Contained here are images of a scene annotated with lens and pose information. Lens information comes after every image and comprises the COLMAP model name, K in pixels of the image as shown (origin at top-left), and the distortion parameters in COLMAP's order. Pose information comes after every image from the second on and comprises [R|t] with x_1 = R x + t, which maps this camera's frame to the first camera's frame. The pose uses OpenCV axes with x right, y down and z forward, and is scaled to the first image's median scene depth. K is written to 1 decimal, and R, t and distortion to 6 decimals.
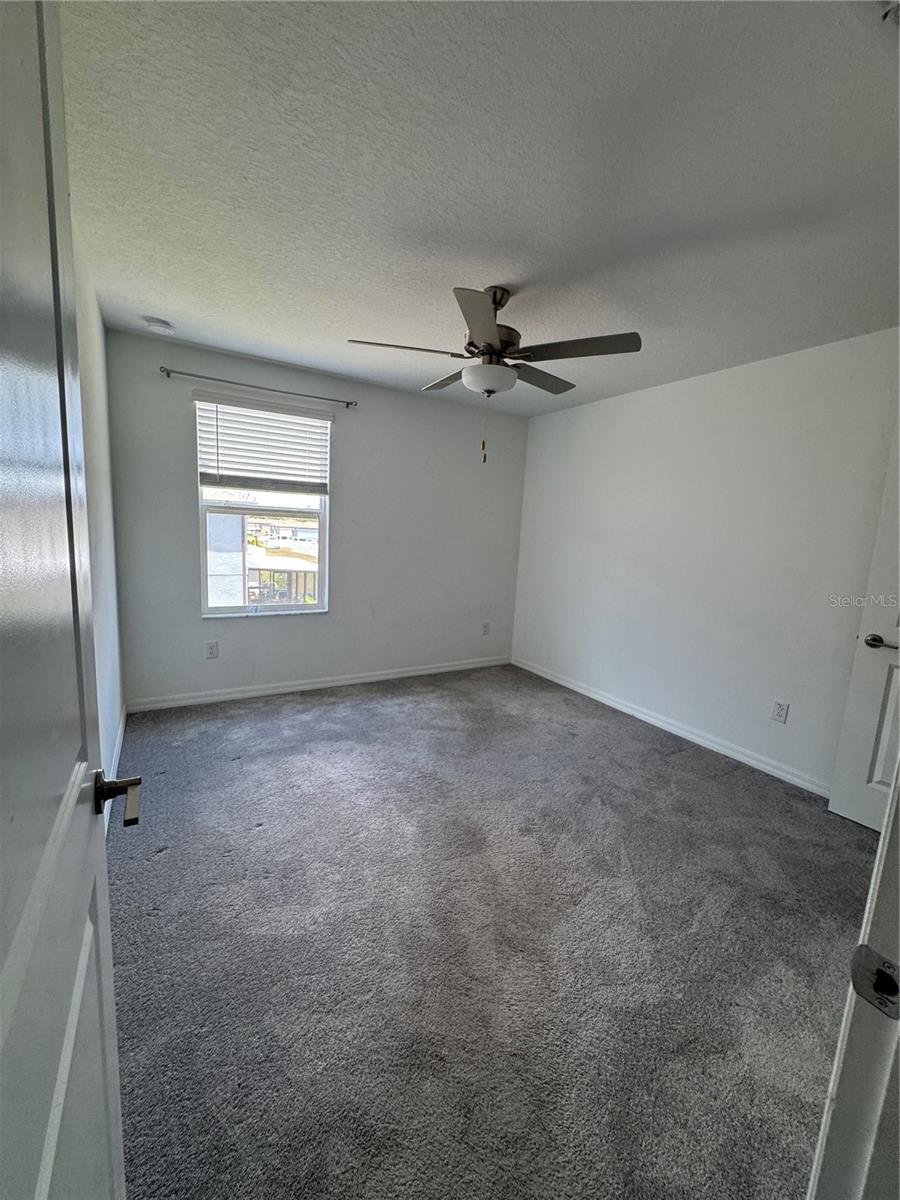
lens RADIAL K [[477.4, 0, 449.0], [0, 477.4, 599.3], [0, 0, 1]] dist [-0.002461, -0.000093]
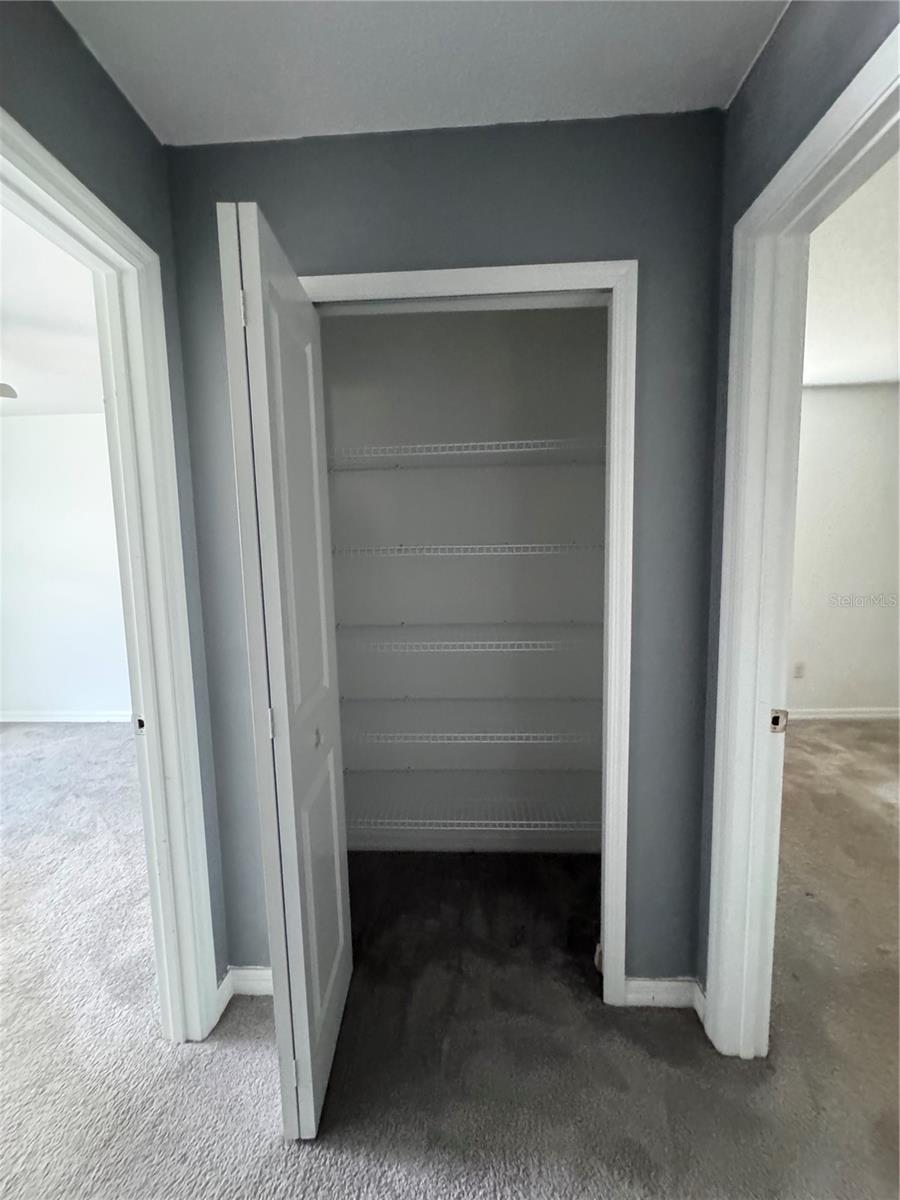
lens RADIAL K [[477.4, 0, 448.9], [0, 477.4, 600.6], [0, 0, 1]] dist [-0.002461, -0.000093]
pose [[0.552989, -0.150562, 0.819472, -0.035829], [0.168024, 0.983482, 0.067312, 0.049266], [-0.816071, 0.100468, 0.569152, -0.362996]]
